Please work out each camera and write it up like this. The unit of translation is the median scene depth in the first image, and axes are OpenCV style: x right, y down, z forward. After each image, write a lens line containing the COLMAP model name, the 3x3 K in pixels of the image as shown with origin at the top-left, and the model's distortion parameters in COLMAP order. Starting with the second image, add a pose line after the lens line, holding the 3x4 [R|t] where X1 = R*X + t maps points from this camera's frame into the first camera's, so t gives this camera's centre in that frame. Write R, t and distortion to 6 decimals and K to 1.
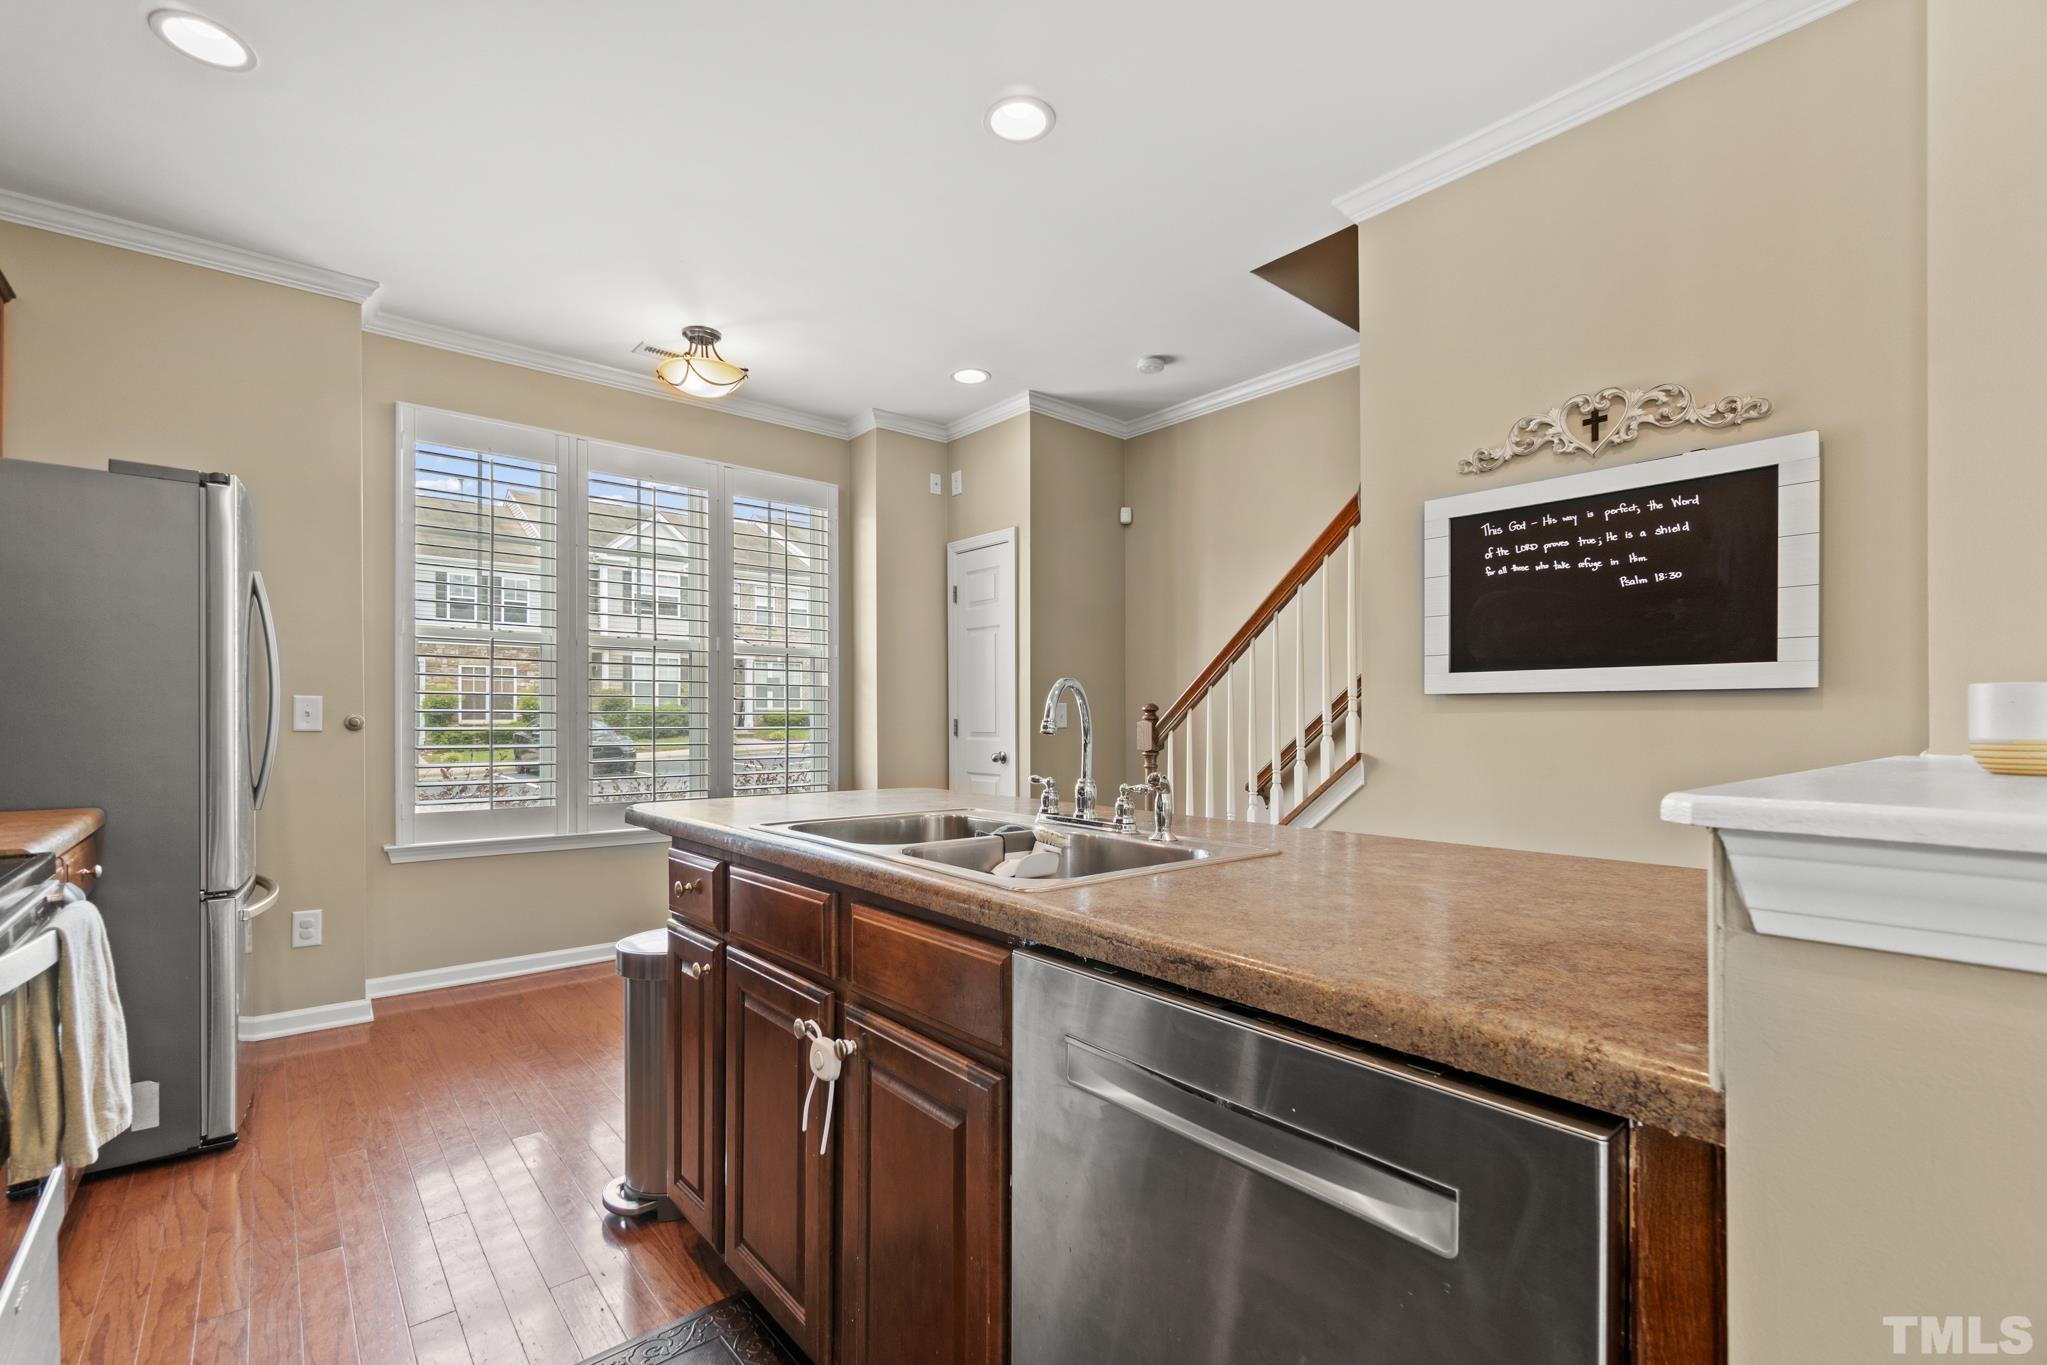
lens RADIAL K [[901.7, 0, 1020.3], [0, 901.7, 724.3], [0, 0, 1]] dist [-0.002144, 0.002247]
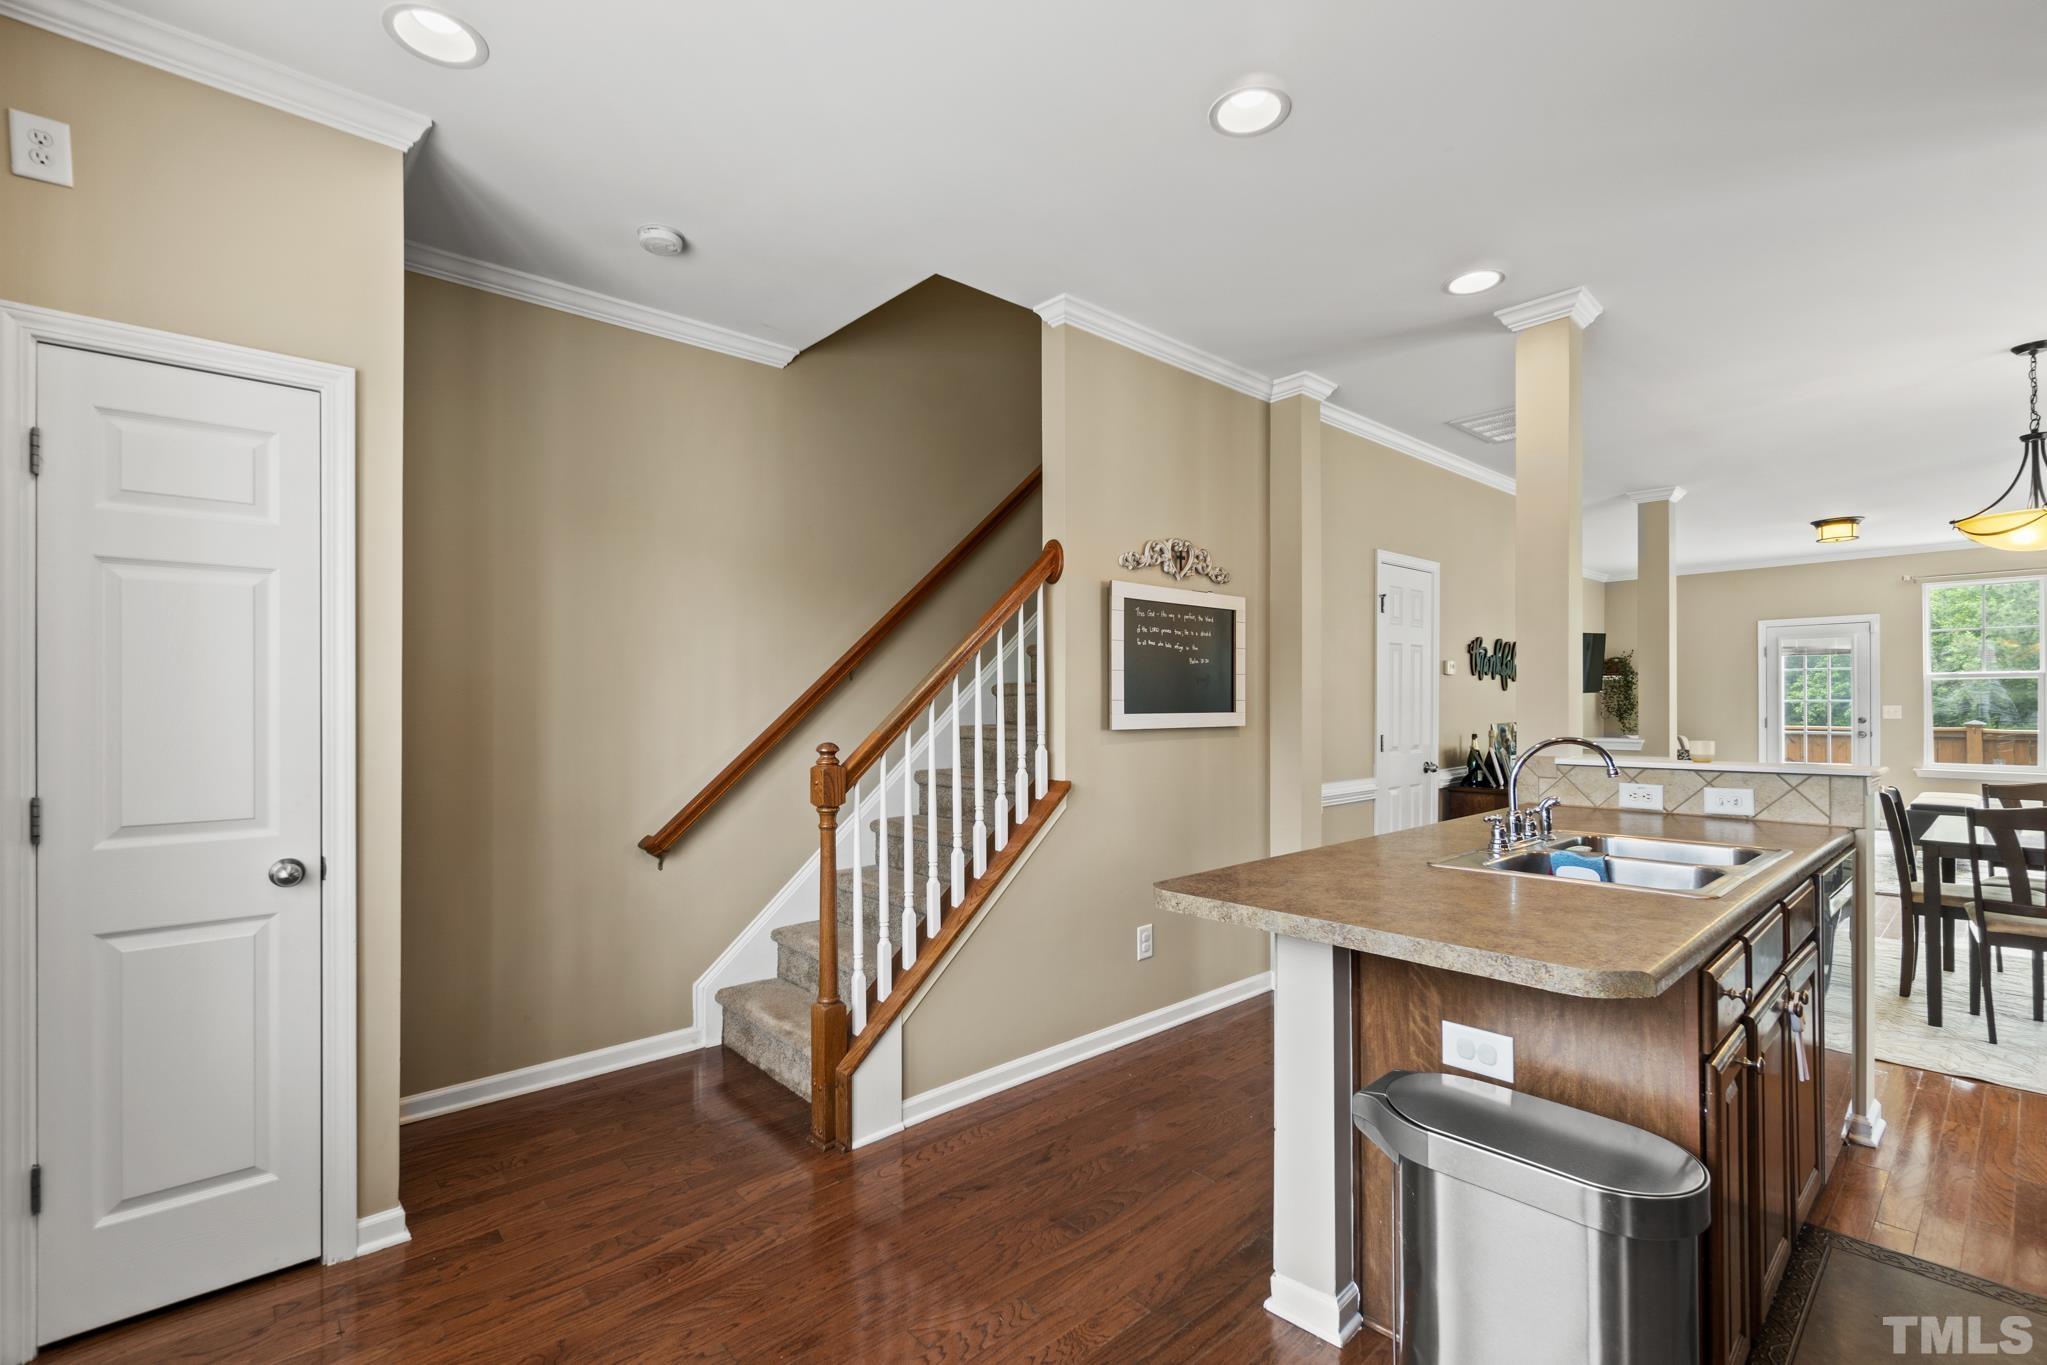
lens RADIAL K [[901.7, 0, 1010.3], [0, 901.7, 695.3], [0, 0, 1]] dist [-0.002144, 0.002247]
pose [[-0.018816, 0.011591, 0.999756, -0.888584], [0.014697, 0.999828, -0.011316, -0.075186], [-0.999715, 0.014481, -0.018983, 1.249302]]
